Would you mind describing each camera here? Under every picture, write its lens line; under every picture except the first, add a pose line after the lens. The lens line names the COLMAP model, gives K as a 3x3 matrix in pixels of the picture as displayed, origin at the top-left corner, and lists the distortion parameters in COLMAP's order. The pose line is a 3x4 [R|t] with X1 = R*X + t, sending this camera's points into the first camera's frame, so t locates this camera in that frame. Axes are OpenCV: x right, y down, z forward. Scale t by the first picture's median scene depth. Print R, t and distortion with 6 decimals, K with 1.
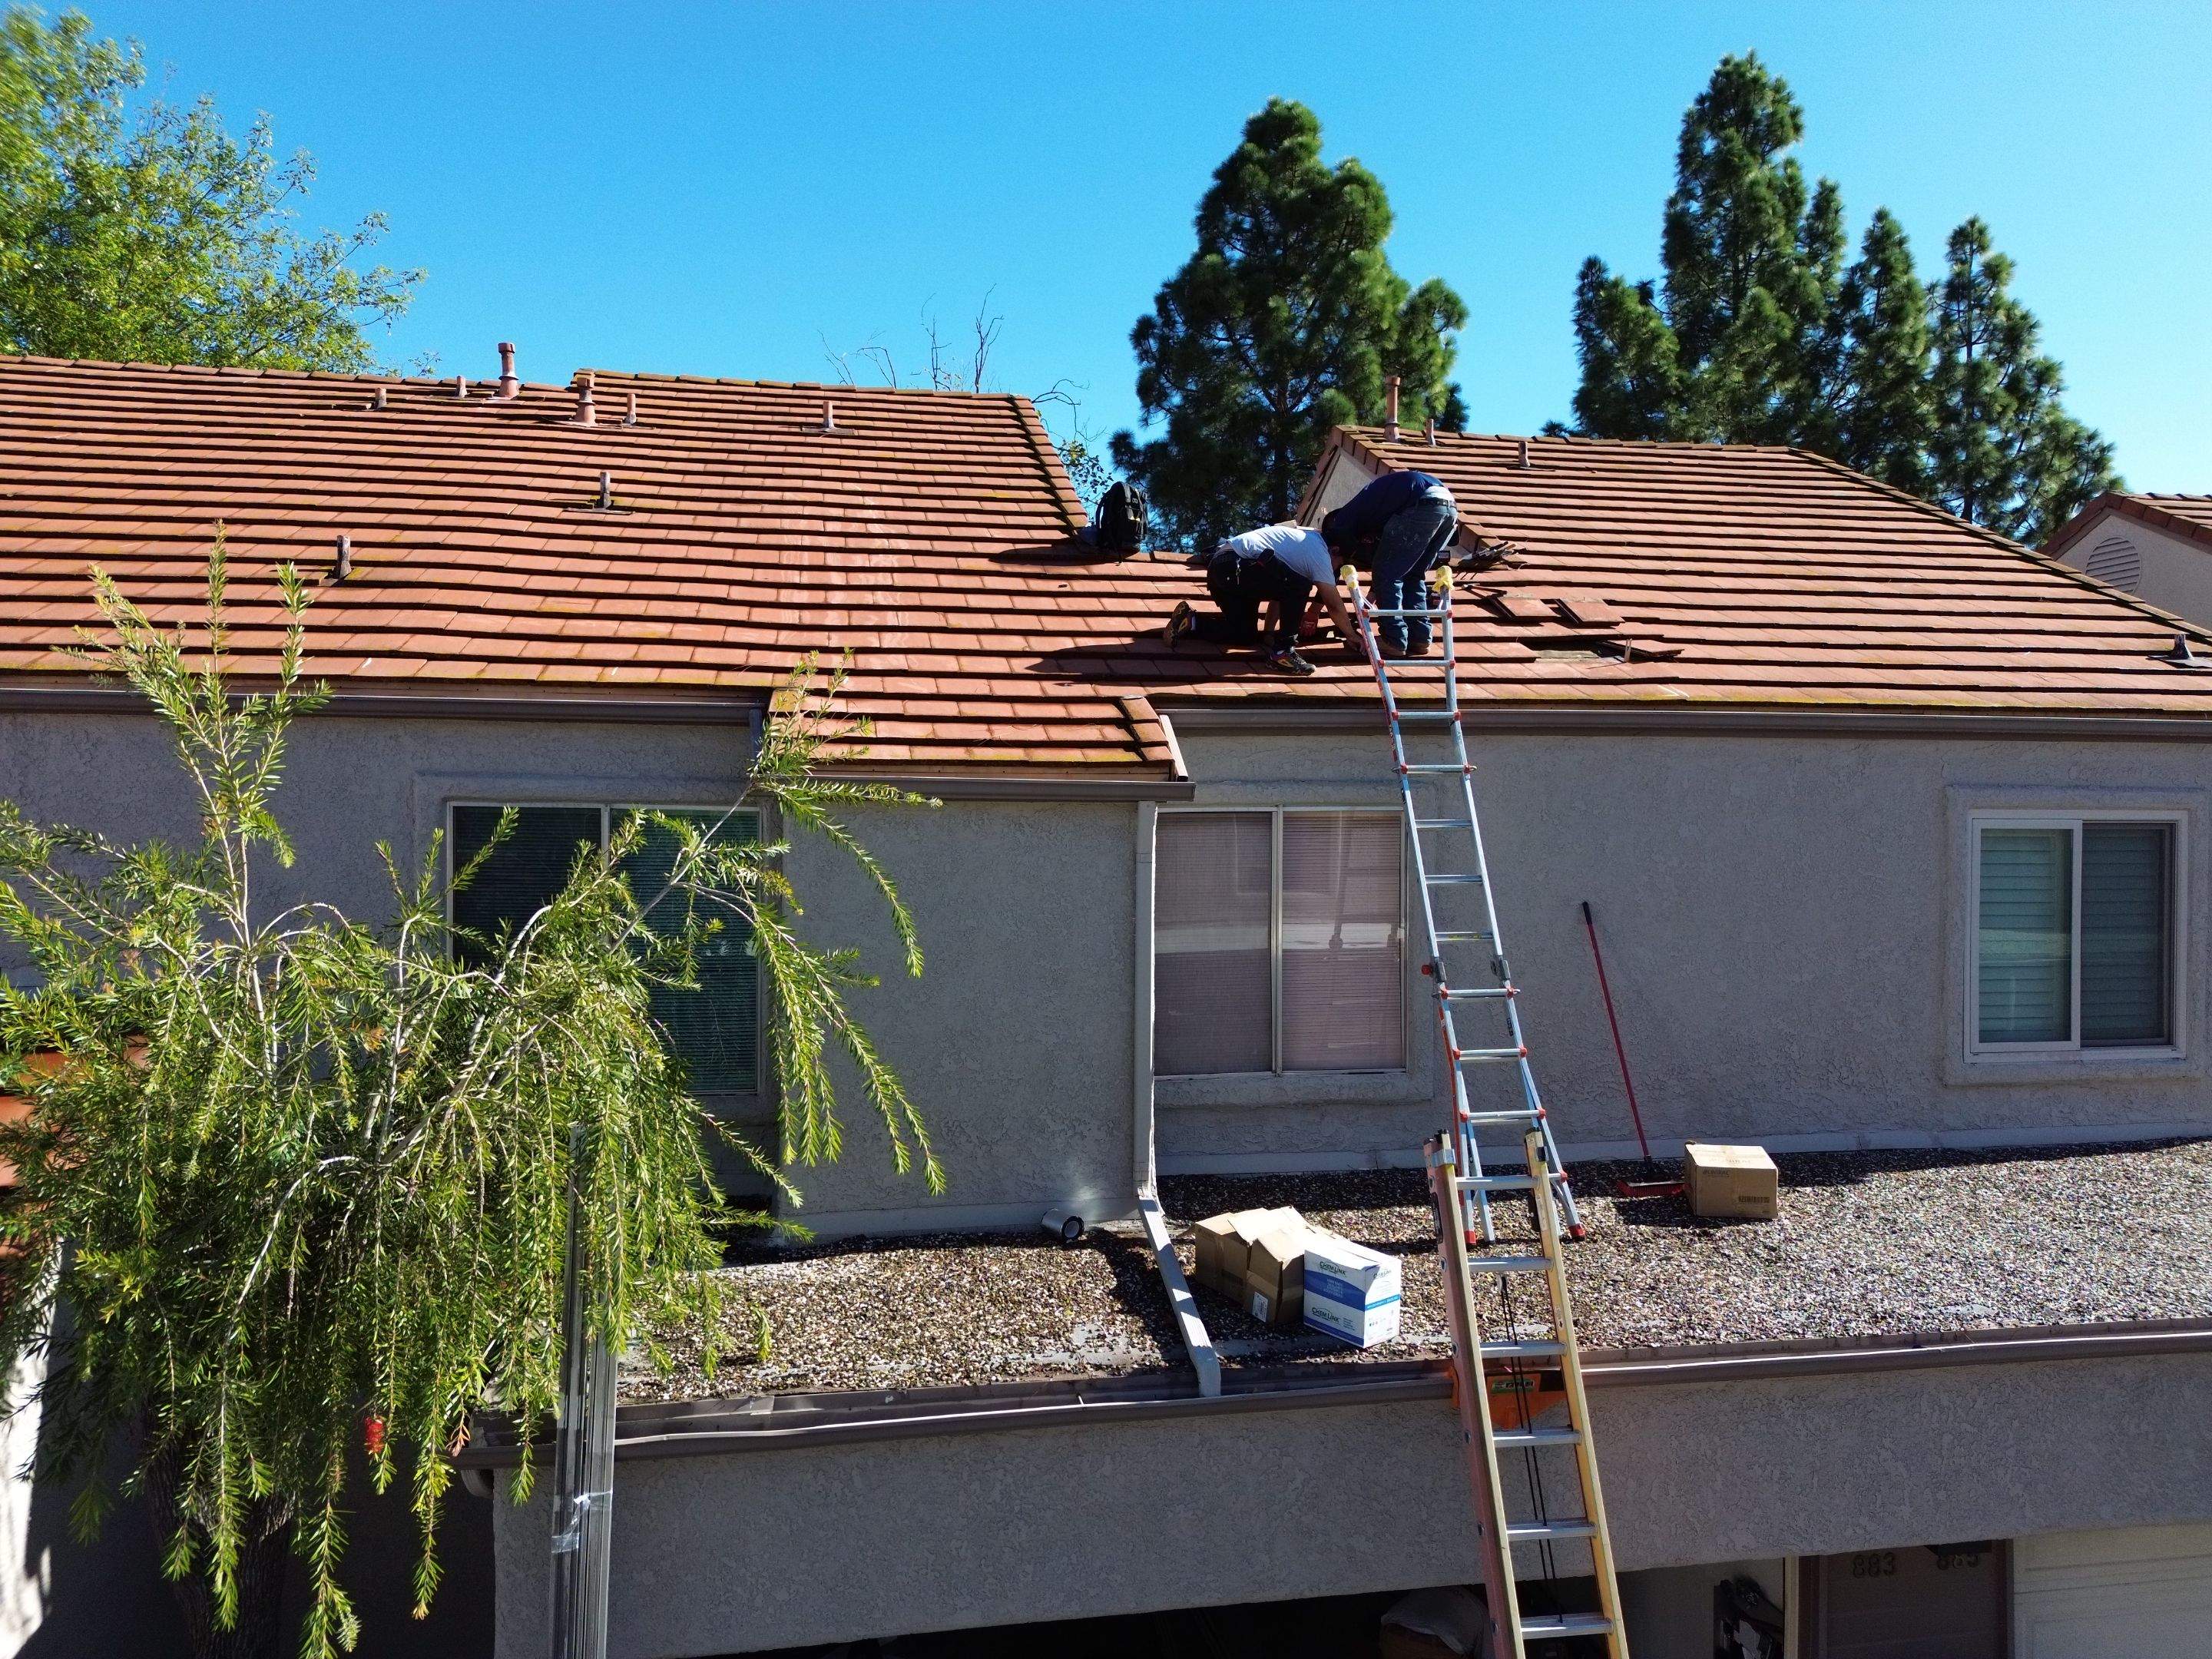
lens RADIAL K [[1552.3, 0, 1113.3], [0, 1552.3, 828.3], [0, 0, 1]] dist [0.087063, -0.125160]
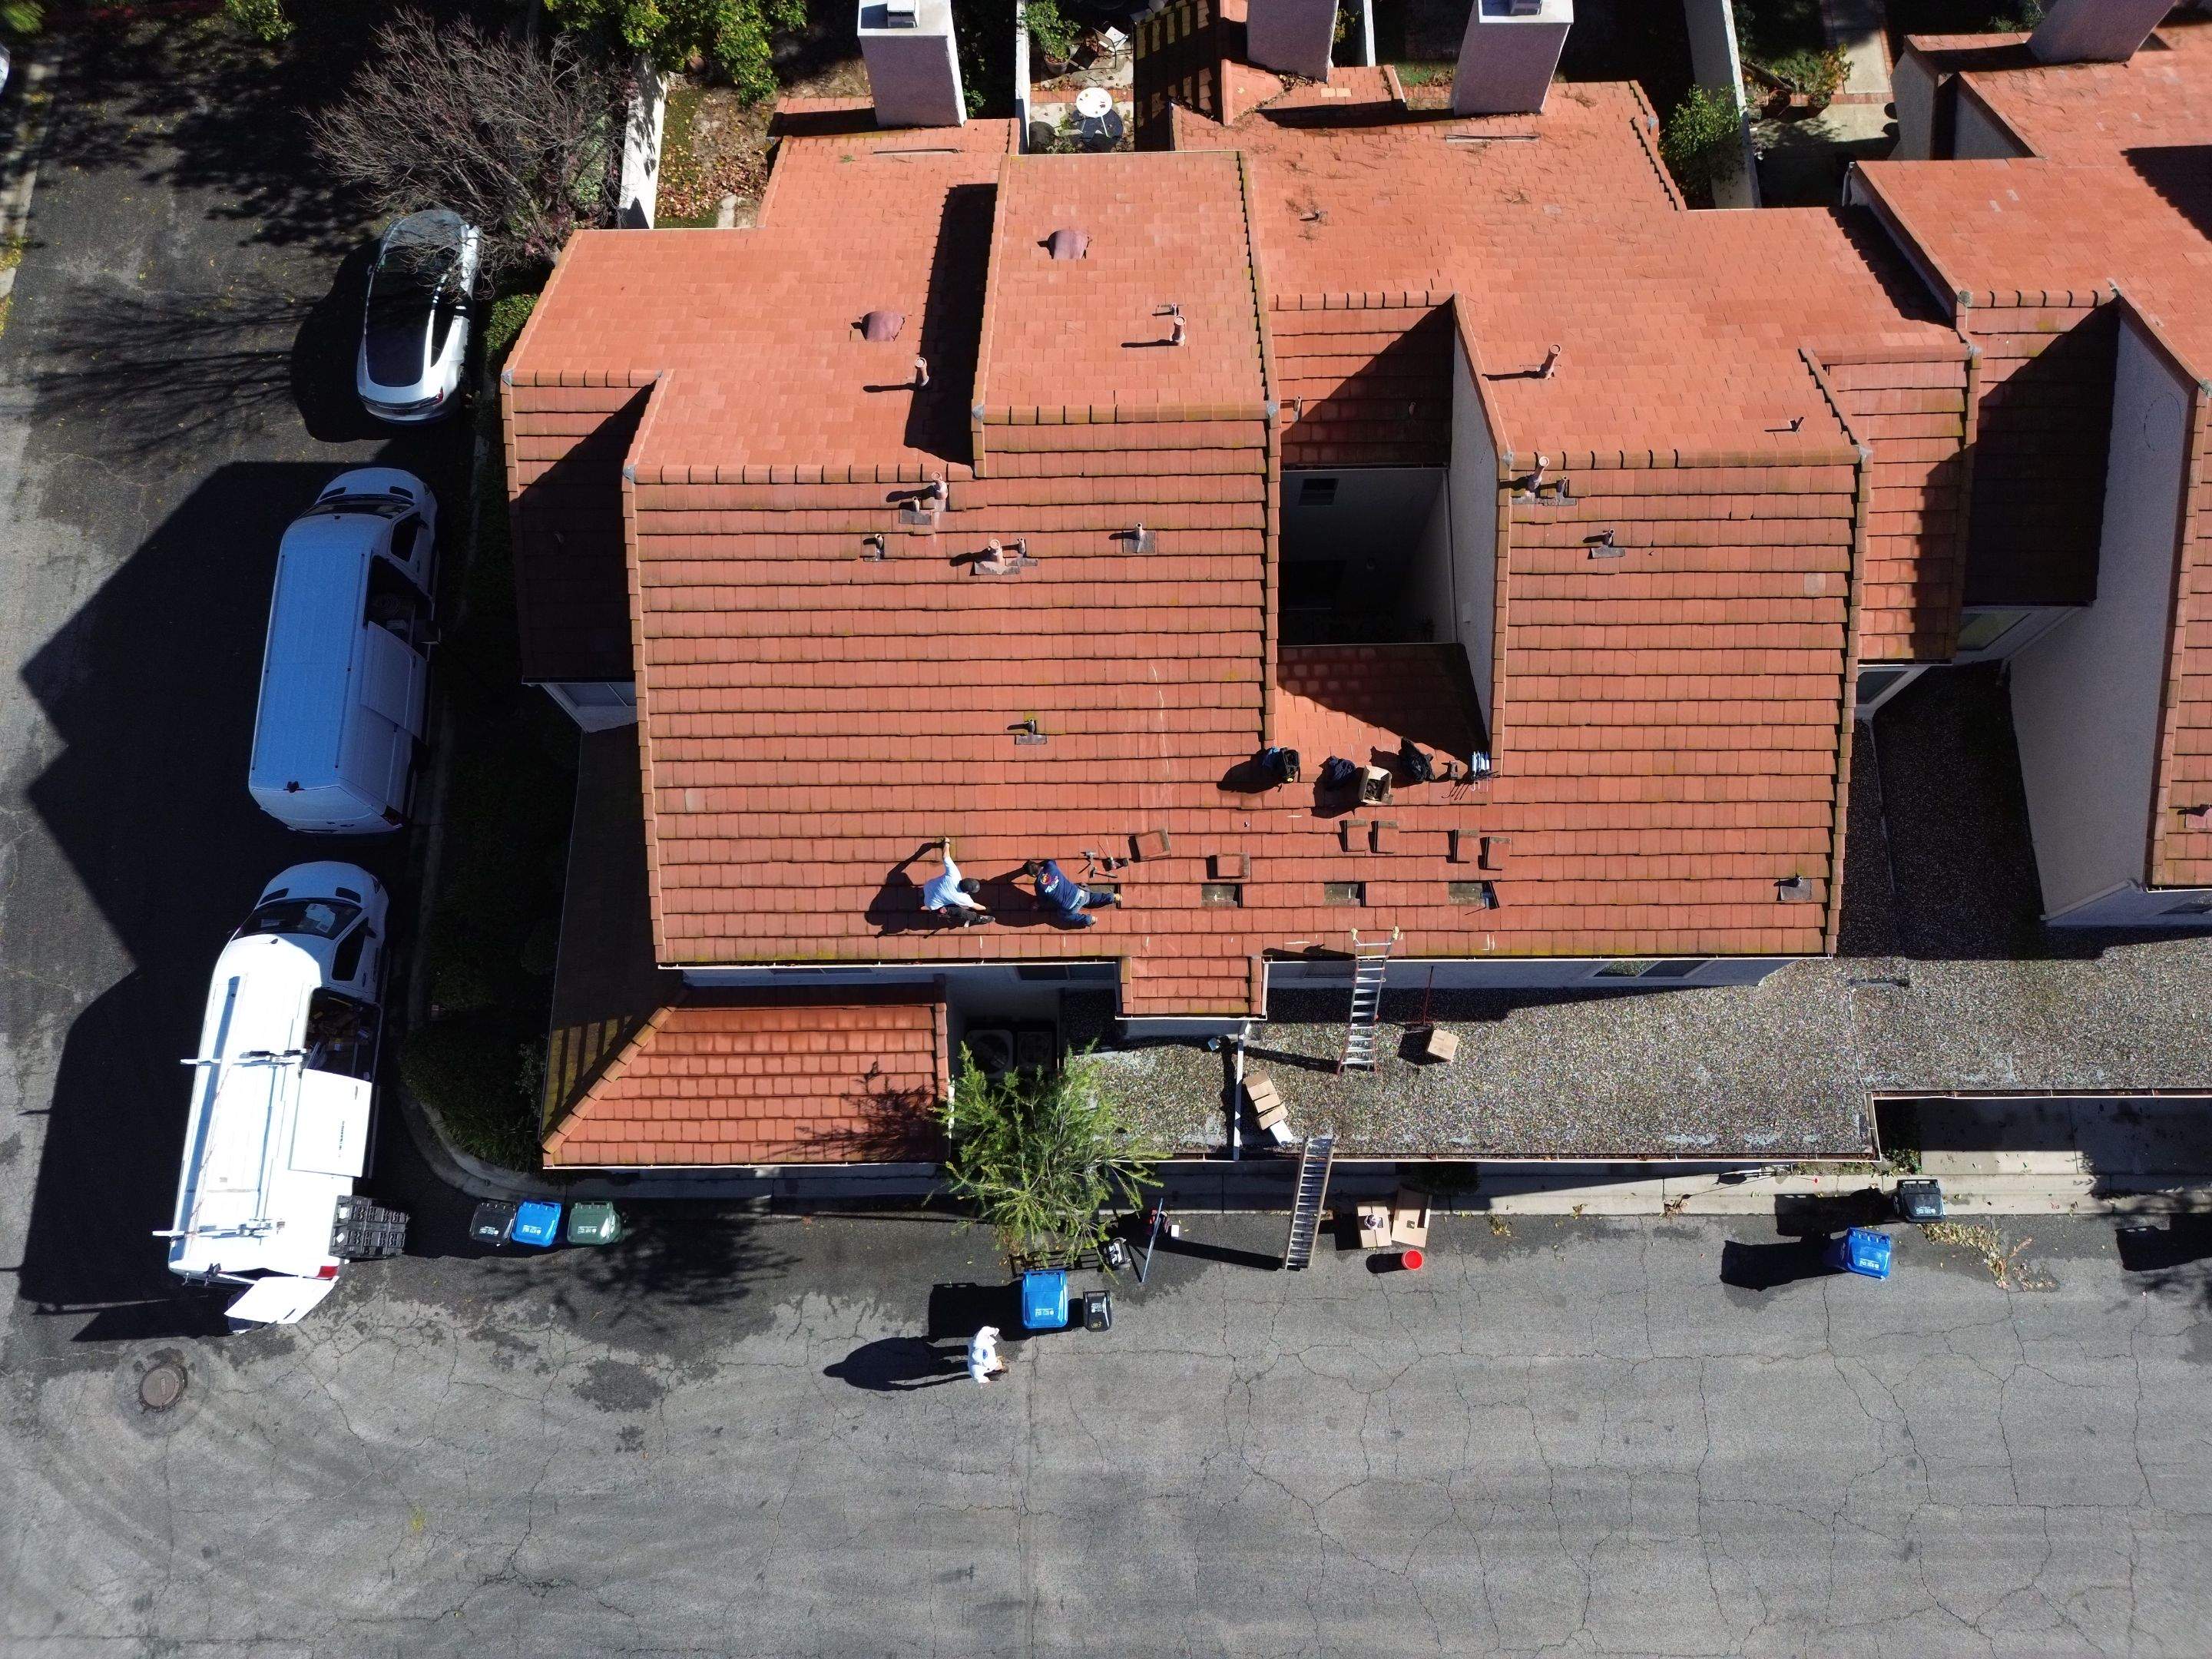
lens RADIAL K [[1552.3, 0, 1113.3], [0, 1552.3, 828.3], [0, 0, 1]] dist [0.087063, -0.125160]
pose [[0.983298, 0.166849, -0.072716, -0.088166], [0.019186, 0.302276, 0.953027, -3.336531], [0.180991, -0.938505, 0.294026, 0.495718]]
